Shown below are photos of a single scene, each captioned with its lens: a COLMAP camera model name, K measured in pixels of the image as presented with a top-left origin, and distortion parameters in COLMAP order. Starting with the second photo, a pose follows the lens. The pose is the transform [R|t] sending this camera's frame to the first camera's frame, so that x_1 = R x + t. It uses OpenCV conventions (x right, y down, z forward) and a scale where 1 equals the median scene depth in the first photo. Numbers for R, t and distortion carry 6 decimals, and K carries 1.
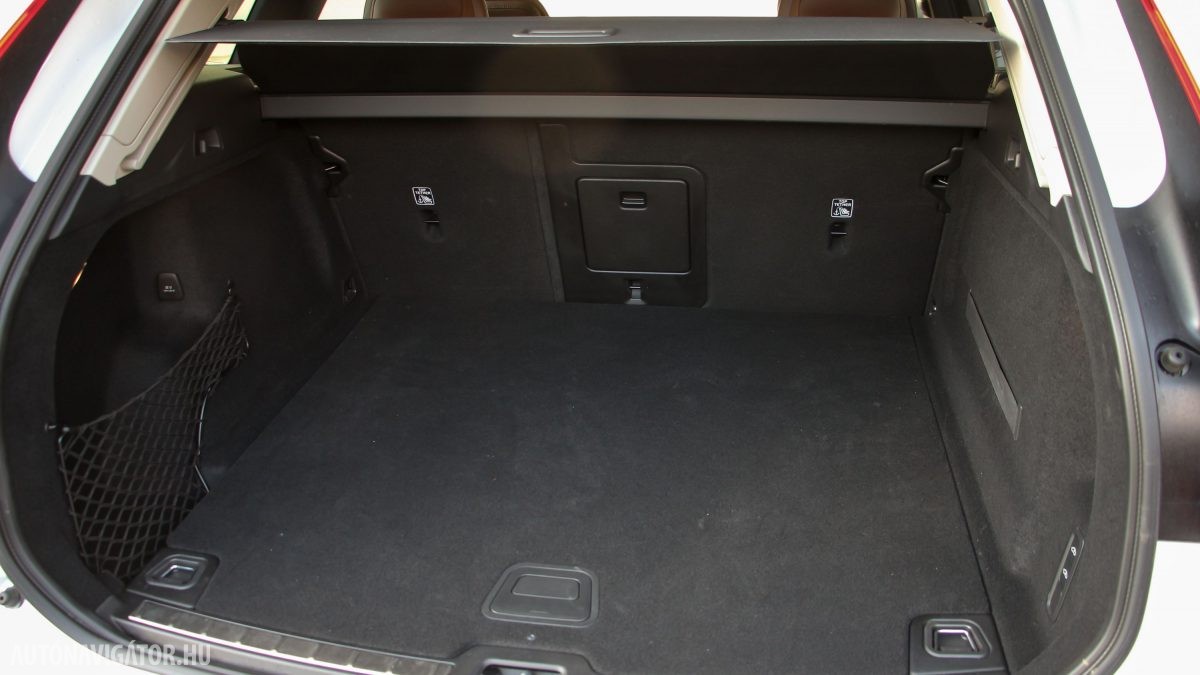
lens RADIAL K [[1004.6, 0, 605.6], [0, 1004.6, 347.0], [0, 0, 1]] dist [-0.177059, 0.149841]
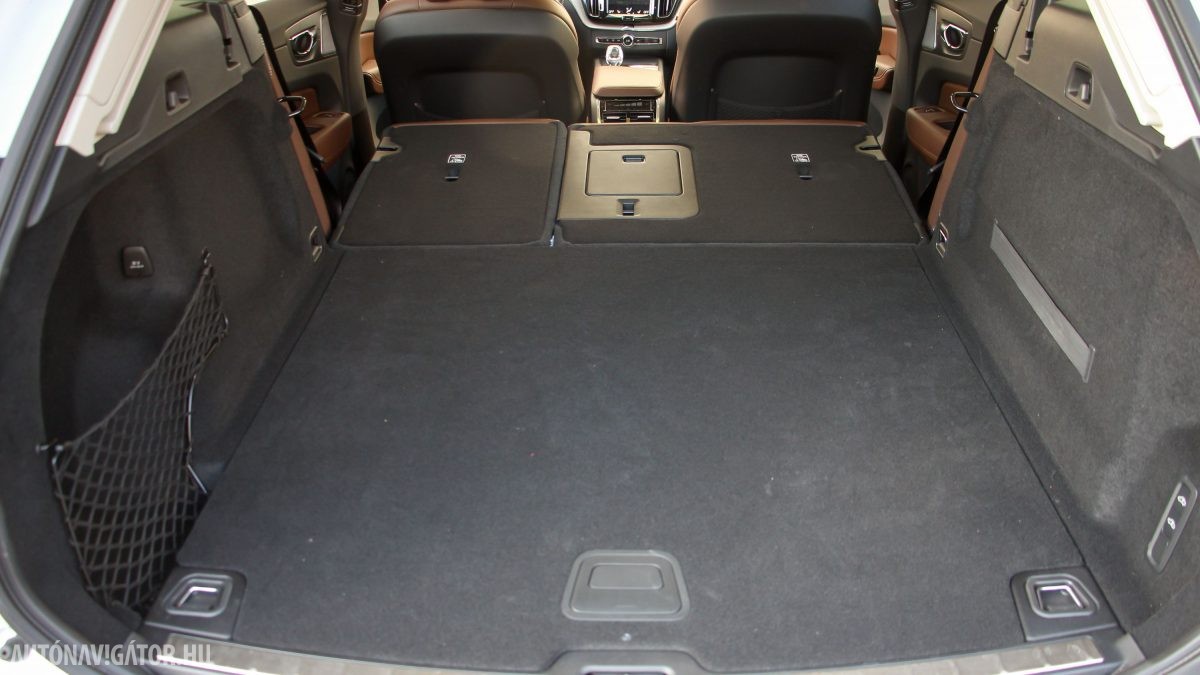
lens RADIAL K [[1004.6, 0, 610.0], [0, 1004.6, 338.6], [0, 0, 1]] dist [-0.177059, 0.149841]
pose [[0.991122, -0.059741, 0.118777, -0.159174], [0.050606, 0.995630, 0.078488, -0.047228], [-0.122947, -0.071780, 0.989814, 0.101020]]
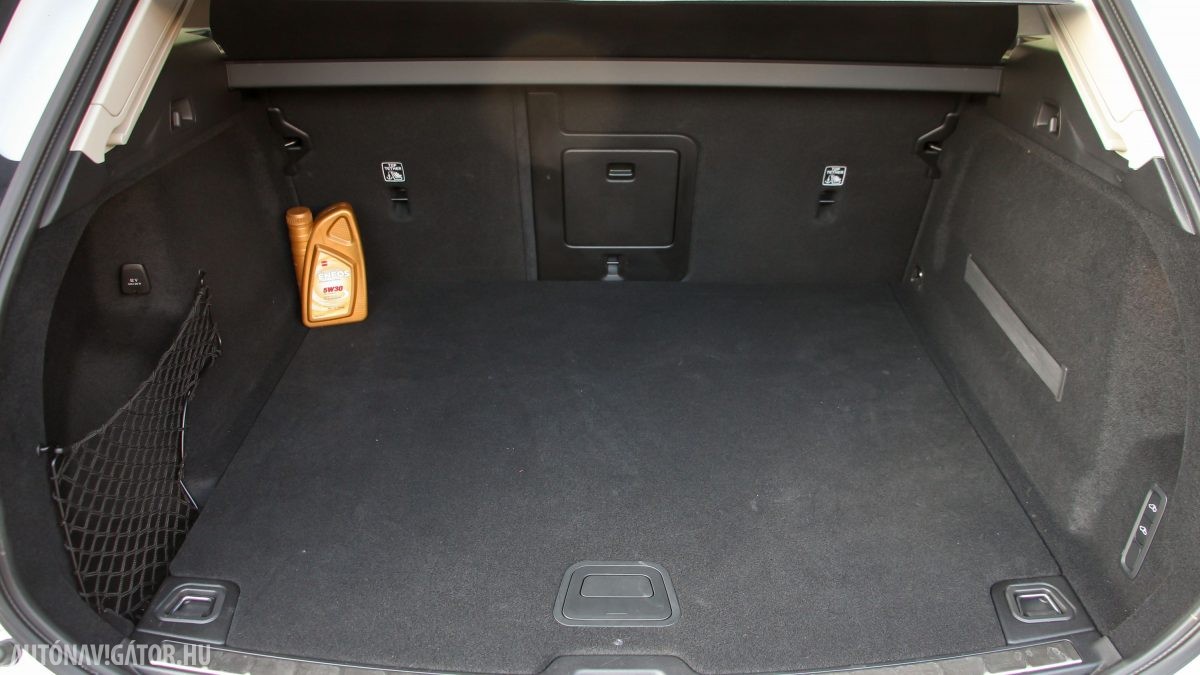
lens RADIAL K [[1004.6, 0, 617.4], [0, 1004.6, 339.0], [0, 0, 1]] dist [-0.177059, 0.149841]
pose [[0.986556, -0.044514, 0.157246, -0.182947], [0.041833, 0.998918, 0.020321, -0.008789], [-0.157980, -0.013469, 0.987350, 0.074700]]
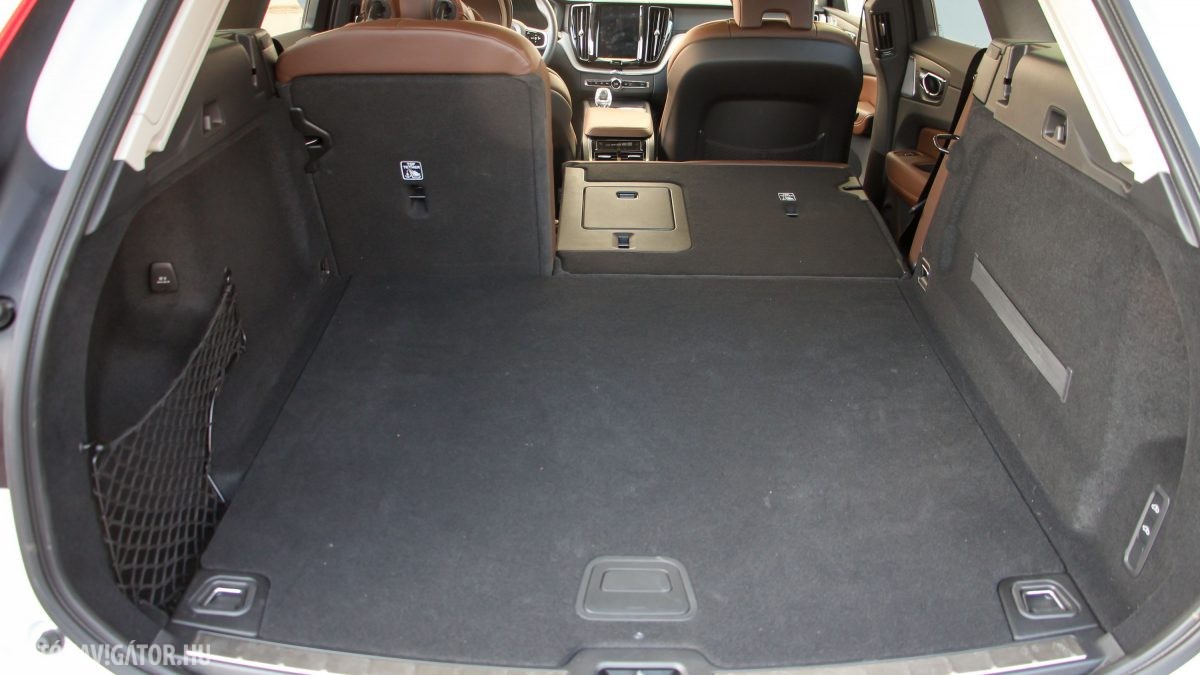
lens RADIAL K [[1004.6, 0, 611.9], [0, 1004.6, 321.0], [0, 0, 1]] dist [-0.177059, 0.149841]
pose [[0.987374, -0.038294, 0.153705, -0.206985], [0.035887, 0.999186, 0.018404, -0.027298], [-0.154285, -0.012656, 0.987945, 0.050156]]
